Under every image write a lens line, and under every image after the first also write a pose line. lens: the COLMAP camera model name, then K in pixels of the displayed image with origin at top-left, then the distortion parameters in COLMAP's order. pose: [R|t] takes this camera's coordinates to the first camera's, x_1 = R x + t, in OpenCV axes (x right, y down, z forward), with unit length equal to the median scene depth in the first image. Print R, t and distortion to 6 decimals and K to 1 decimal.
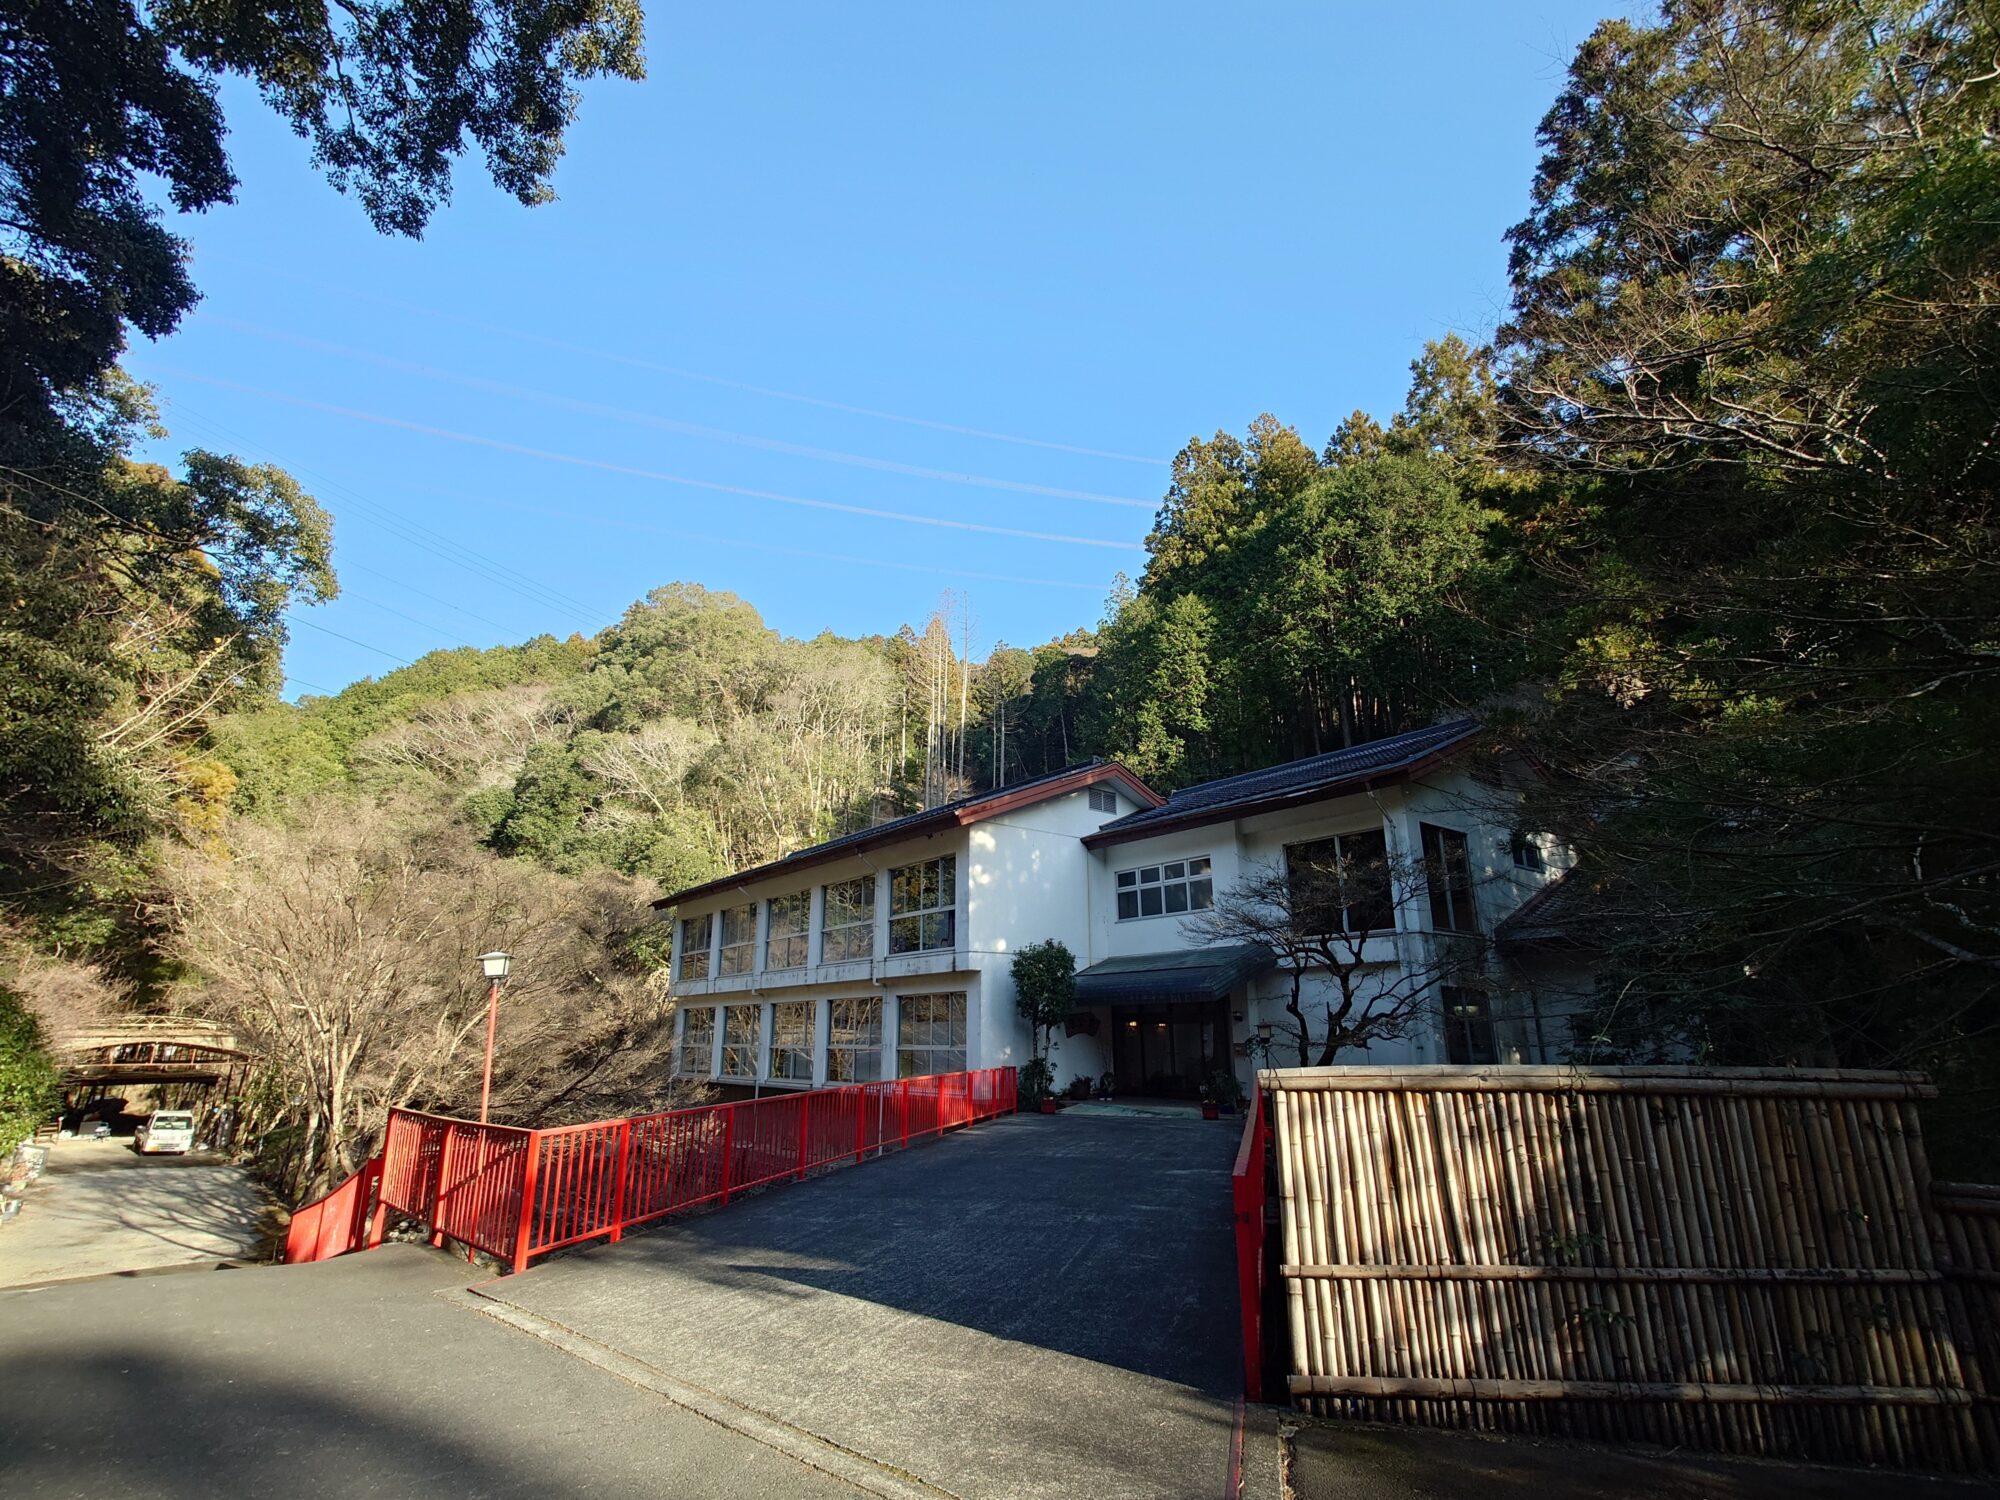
lens RADIAL K [[952.9, 0, 1002.8], [0, 952.9, 751.9], [0, 0, 1]] dist [-0.001507, -0.000569]
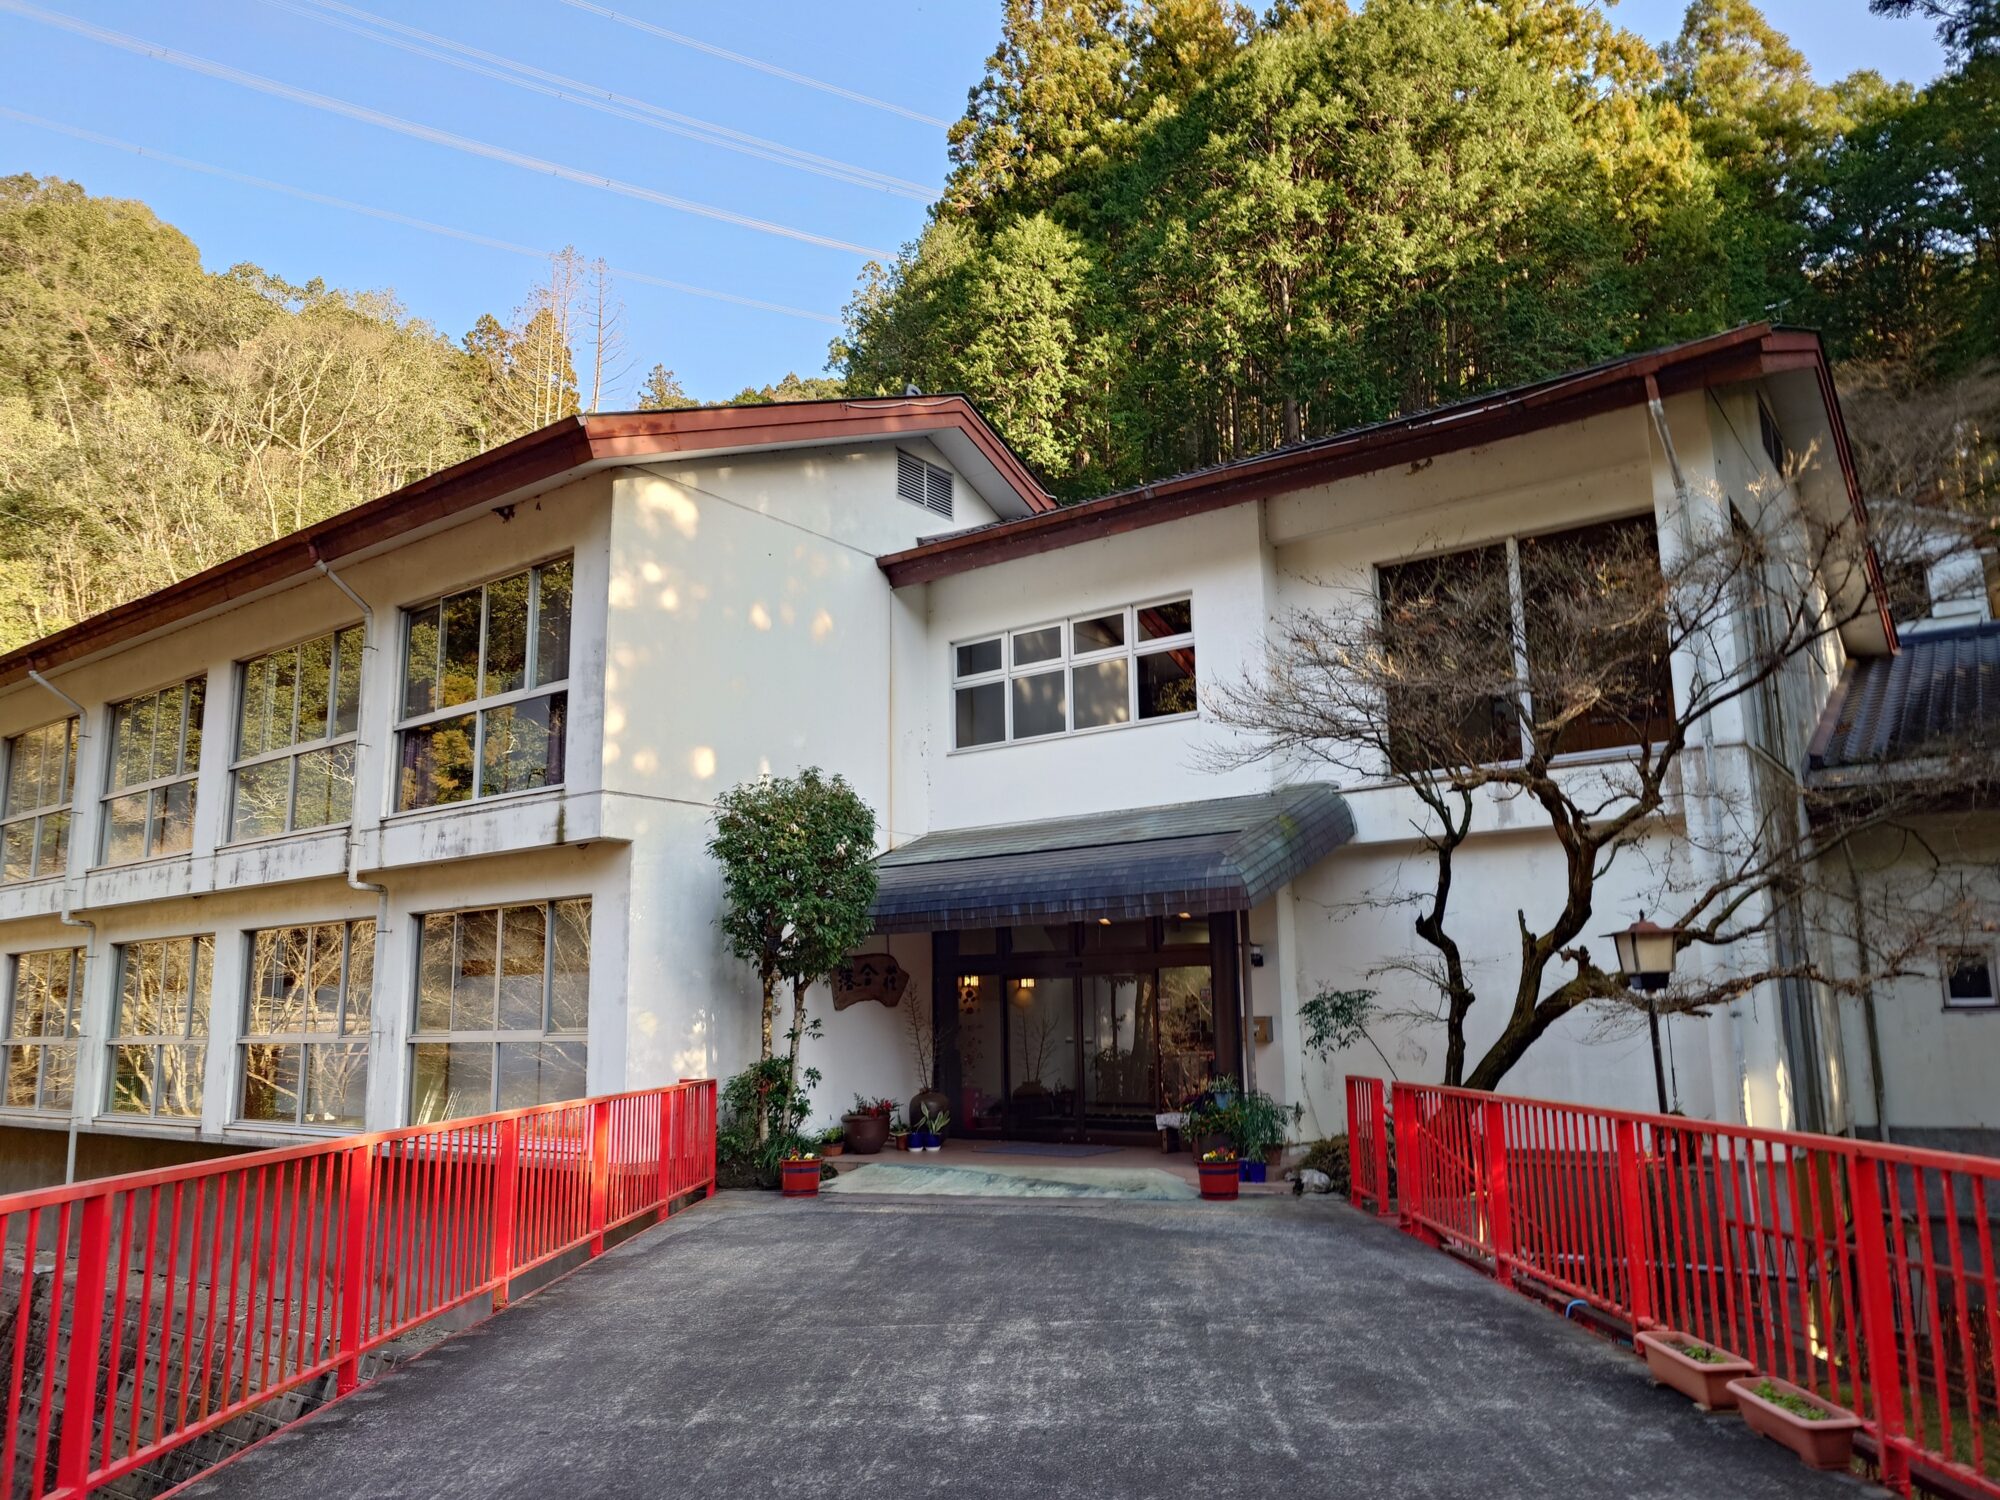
lens RADIAL K [[1424.8, 0, 999.9], [0, 1424.8, 752.9], [0, 0, 1]] dist [-0.034517, 0.010504]
pose [[0.968339, 0.037668, 0.246779, -0.019243], [-0.061280, 0.994171, 0.088709, 0.114147], [-0.241999, -0.101023, 0.965003, 0.349202]]
